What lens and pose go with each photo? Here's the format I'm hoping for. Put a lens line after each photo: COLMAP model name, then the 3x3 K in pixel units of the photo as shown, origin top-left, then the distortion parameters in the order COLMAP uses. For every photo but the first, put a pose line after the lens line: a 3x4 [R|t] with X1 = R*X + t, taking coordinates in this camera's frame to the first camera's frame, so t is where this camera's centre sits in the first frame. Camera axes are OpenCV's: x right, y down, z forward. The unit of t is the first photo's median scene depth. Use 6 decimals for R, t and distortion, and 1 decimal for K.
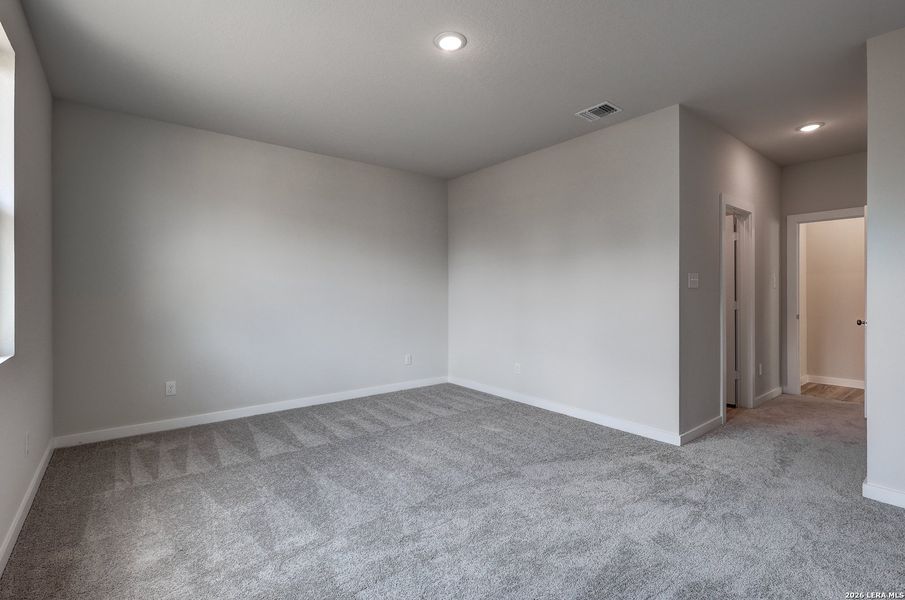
lens RADIAL K [[418.6, 0, 445.9], [0, 418.6, 297.0], [0, 0, 1]] dist [-0.003677, -0.000792]
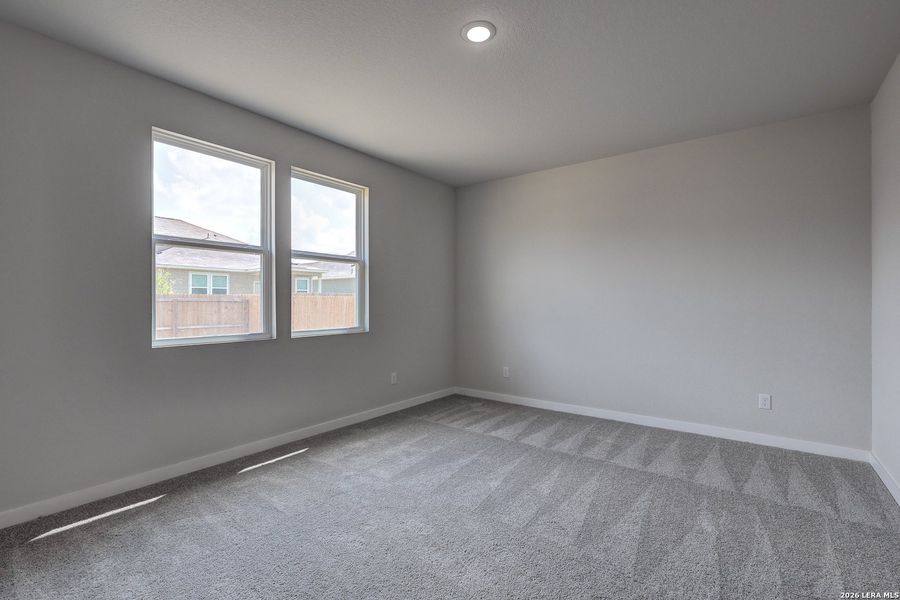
lens RADIAL K [[416.3, 0, 451.4], [0, 416.3, 300.3], [0, 0, 1]] dist [-0.003677, -0.000792]
pose [[0.249552, -0.005754, -0.968344, 0.650218], [-0.009725, 0.999917, -0.008448, -0.002984], [0.968313, 0.011525, 0.249475, 0.514507]]
